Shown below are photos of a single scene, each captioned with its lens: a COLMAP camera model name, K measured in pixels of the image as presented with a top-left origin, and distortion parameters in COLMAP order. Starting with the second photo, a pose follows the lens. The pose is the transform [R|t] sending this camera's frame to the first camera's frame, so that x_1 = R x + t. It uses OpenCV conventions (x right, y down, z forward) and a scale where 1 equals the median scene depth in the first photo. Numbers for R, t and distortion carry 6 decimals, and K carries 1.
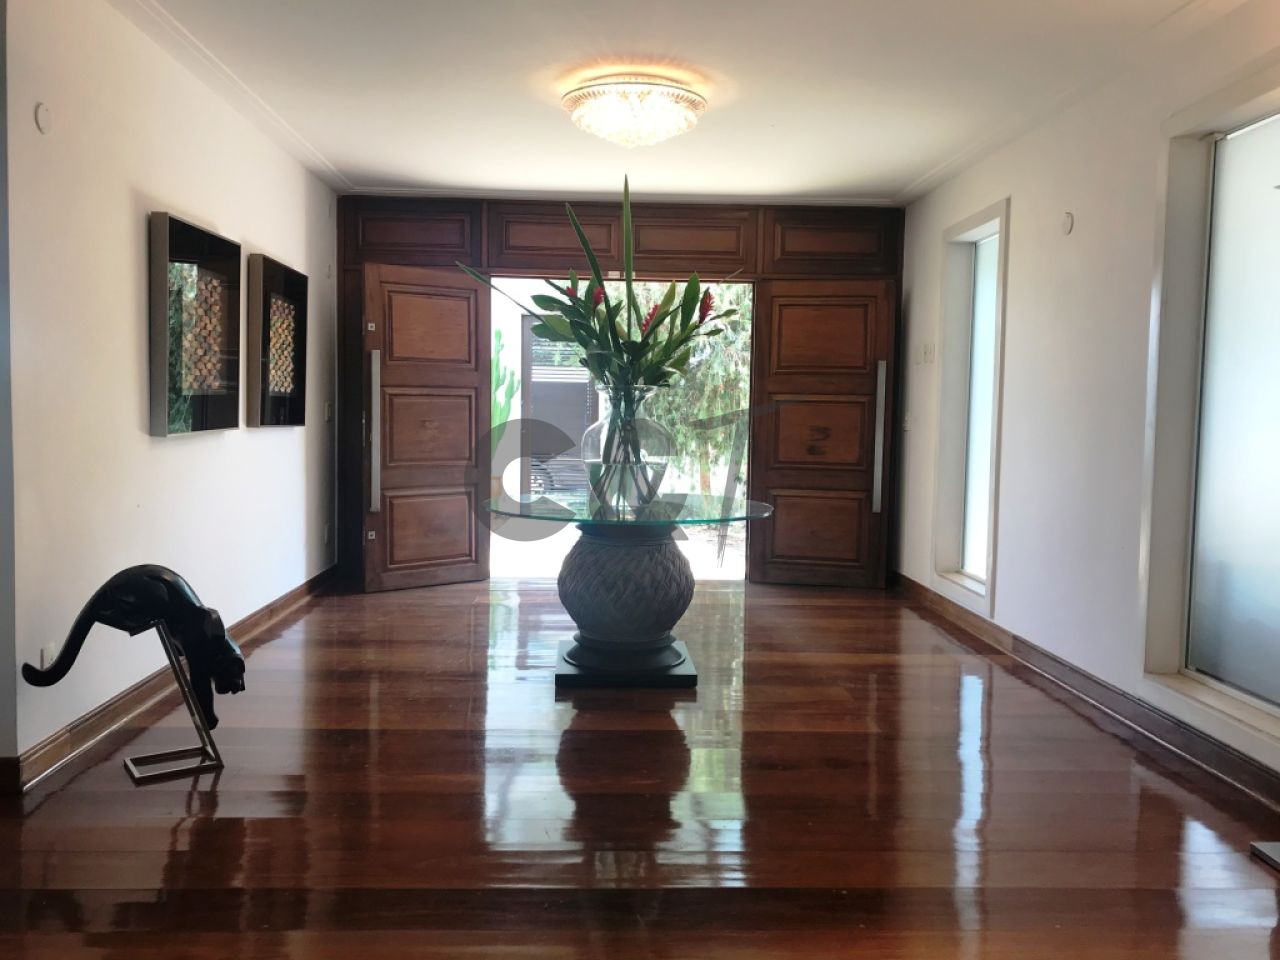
lens RADIAL K [[1025.8, 0, 633.3], [0, 1025.8, 472.3], [0, 0, 1]] dist [0.070354, -0.180710]
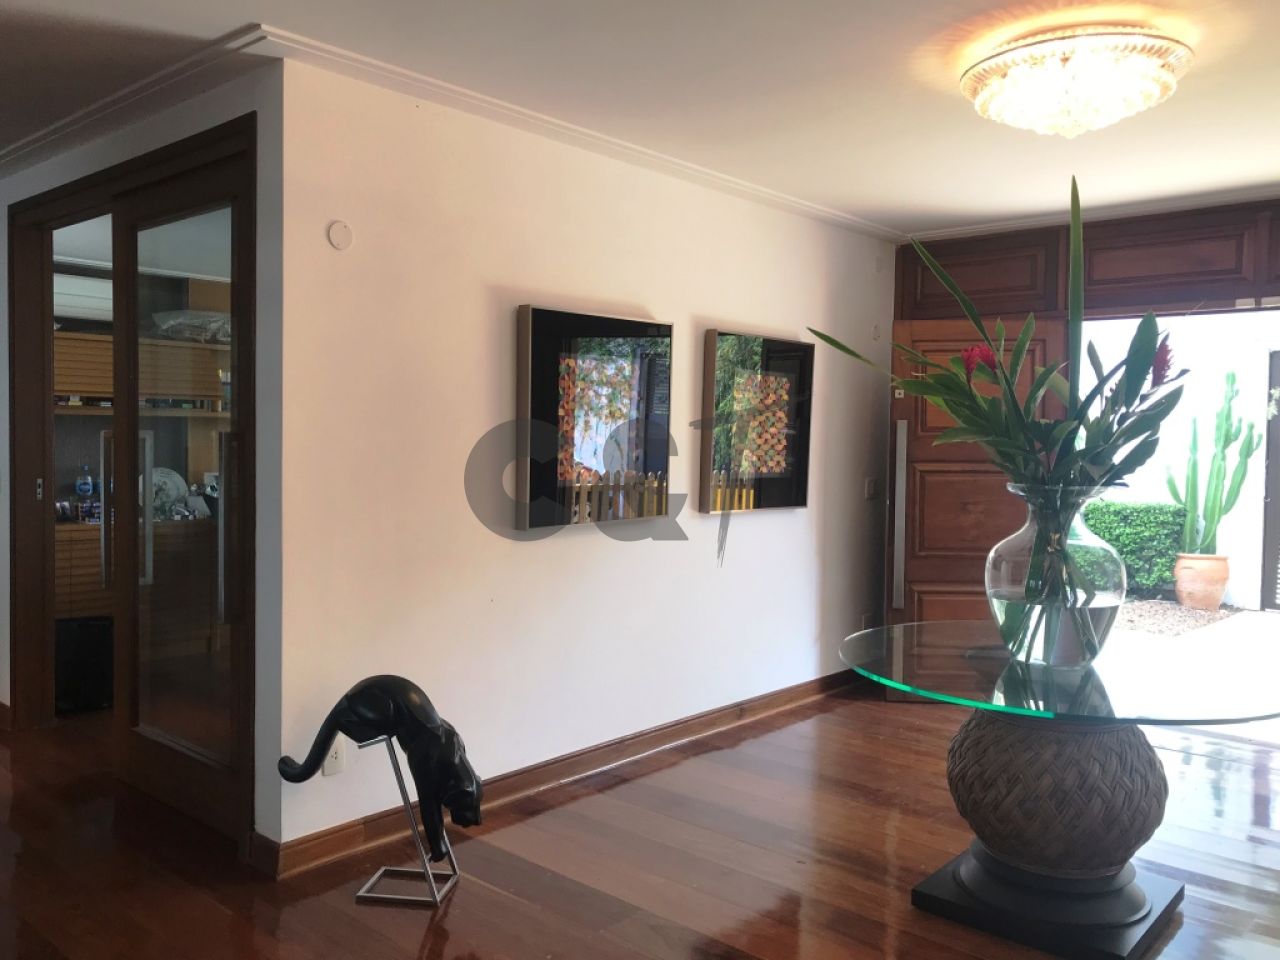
lens RADIAL K [[1025.8, 0, 633.3], [0, 1025.8, 472.3], [0, 0, 1]] dist [0.070354, -0.180710]
pose [[0.720183, 0.015679, -0.693607, 0.187206], [-0.044512, 0.998729, -0.023641, -0.045187], [0.692354, 0.047899, 0.719966, 0.227246]]
